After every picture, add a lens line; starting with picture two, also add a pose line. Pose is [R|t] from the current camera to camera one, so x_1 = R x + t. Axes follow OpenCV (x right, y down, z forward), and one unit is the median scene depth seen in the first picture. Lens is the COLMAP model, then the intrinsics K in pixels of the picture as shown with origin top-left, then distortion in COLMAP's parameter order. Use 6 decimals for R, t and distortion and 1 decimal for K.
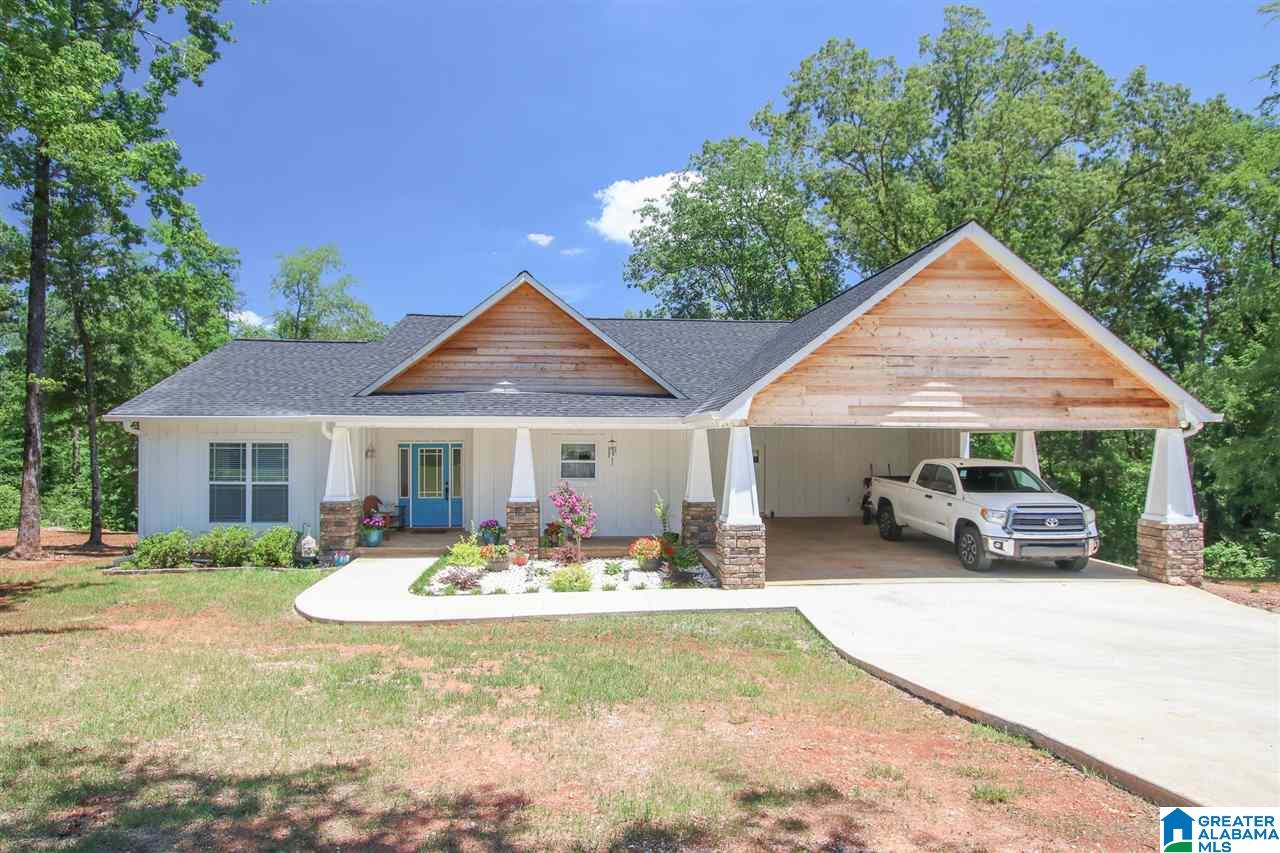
lens RADIAL K [[737.2, 0, 634.8], [0, 737.2, 432.6], [0, 0, 1]] dist [-0.021865, 0.003705]
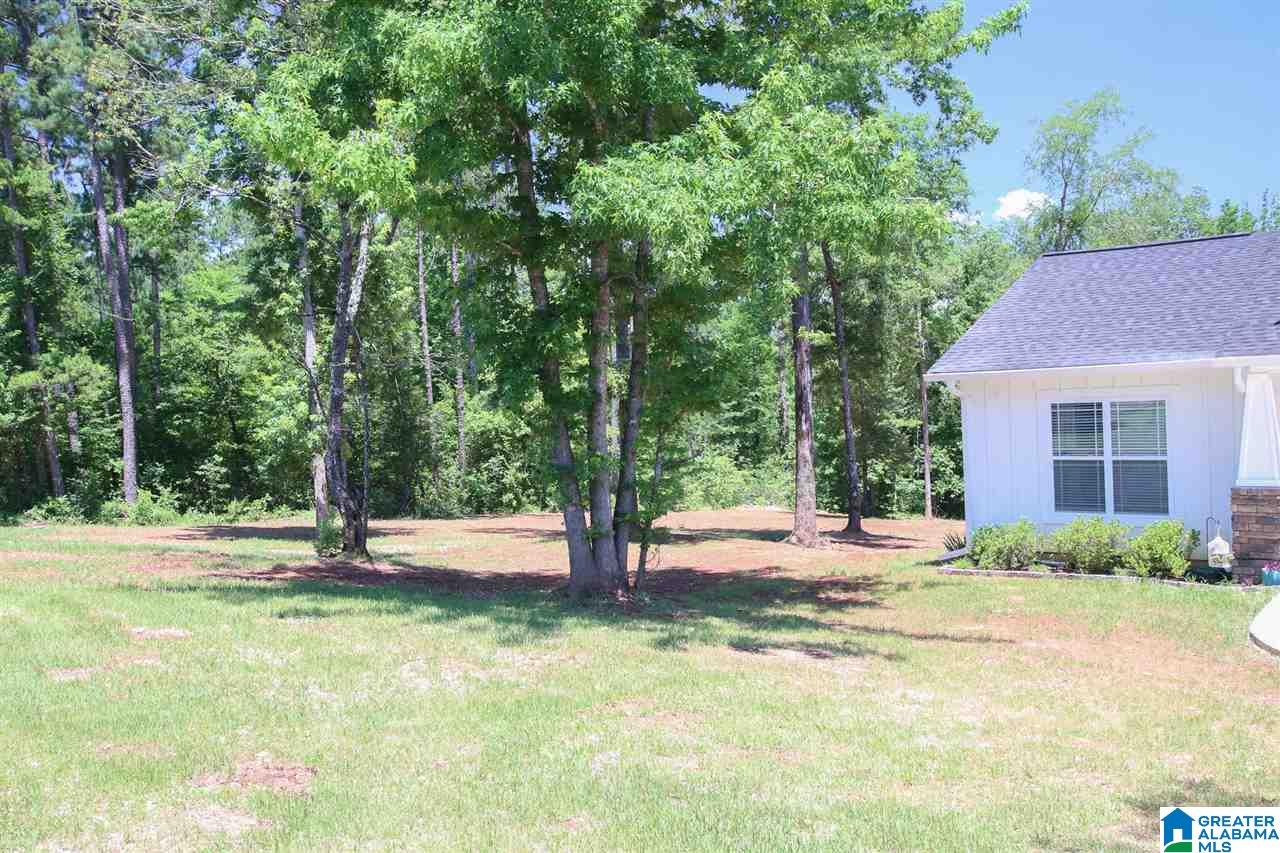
lens RADIAL K [[1126.8, 0, 630.6], [0, 1126.8, 433.0], [0, 0, 1]] dist [0.027240, -0.001541]
pose [[0.727051, -0.015386, -0.686411, -0.109305], [0.053186, 0.998007, 0.033965, -0.017576], [0.684520, -0.061202, 0.726420, -0.115668]]
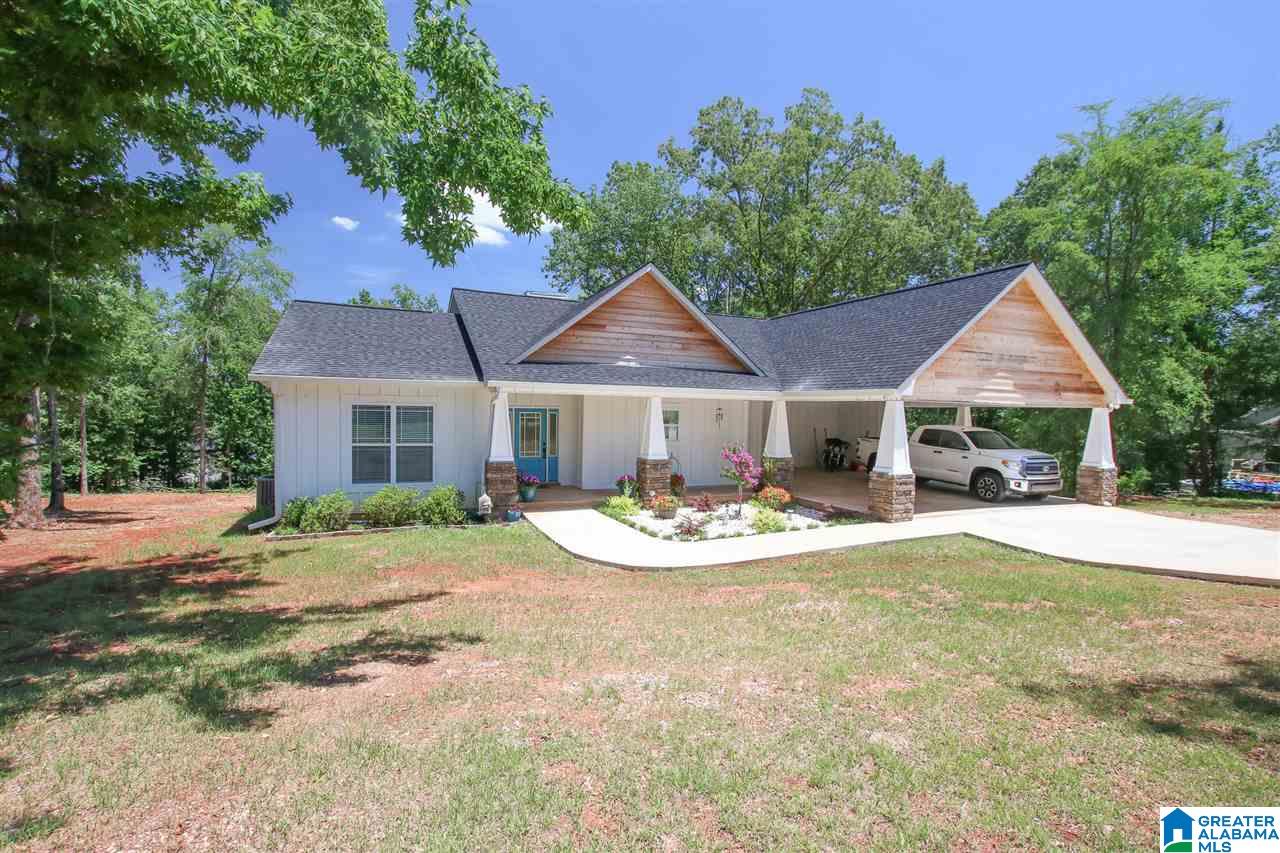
lens RADIAL K [[594.5, 0, 646.8], [0, 594.5, 433.3], [0, 0, 1]] dist [-0.030264, 0.001221]
pose [[0.943952, 0.002017, 0.330077, -0.468023], [-0.019933, 0.998505, 0.050901, 0.003854], [-0.329481, -0.054627, 0.942581, 0.105492]]
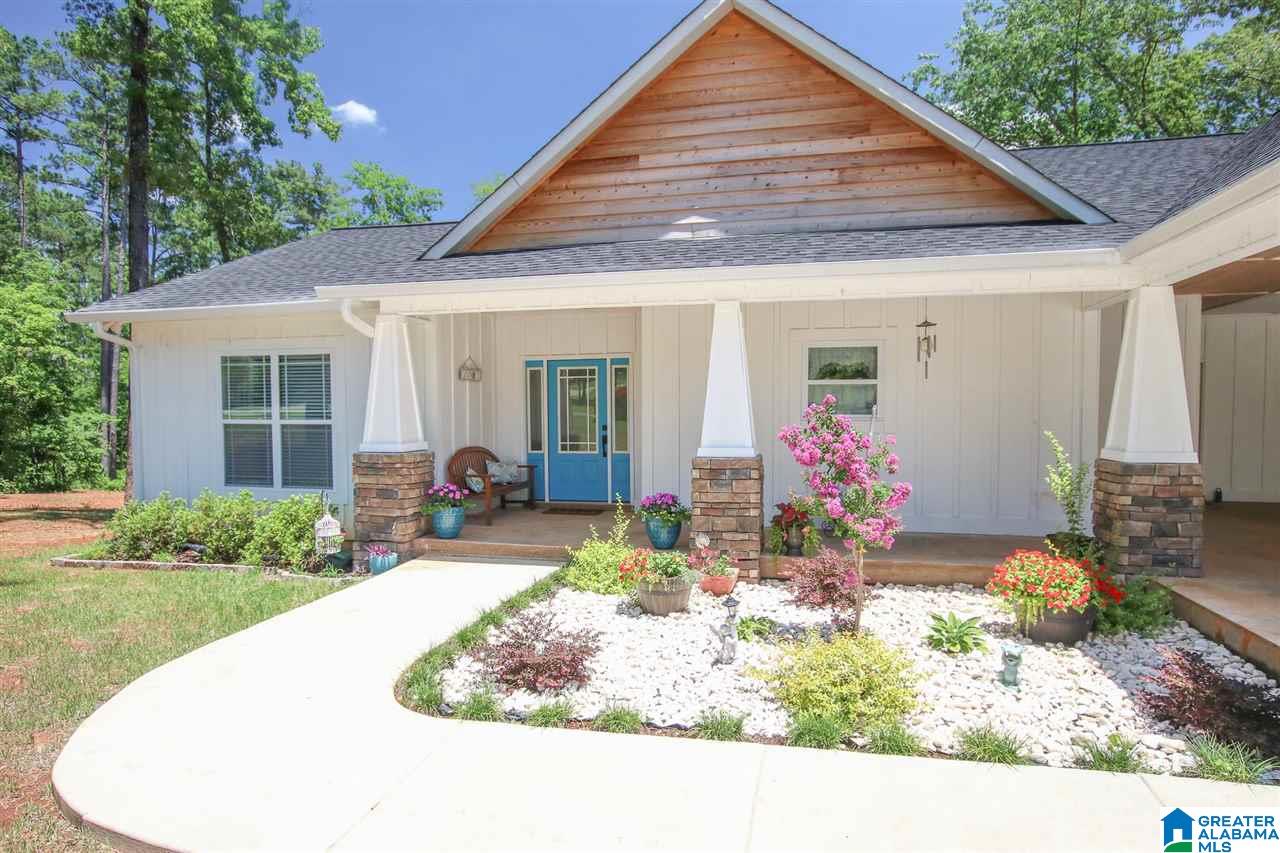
lens RADIAL K [[766.7, 0, 625.7], [0, 766.7, 437.6], [0, 0, 1]] dist [-0.022144, 0.000225]
pose [[0.947400, 0.003908, -0.320029, -0.054506], [0.010844, 0.998959, 0.044301, 0.057388], [0.319870, -0.045441, 0.946371, 0.501675]]
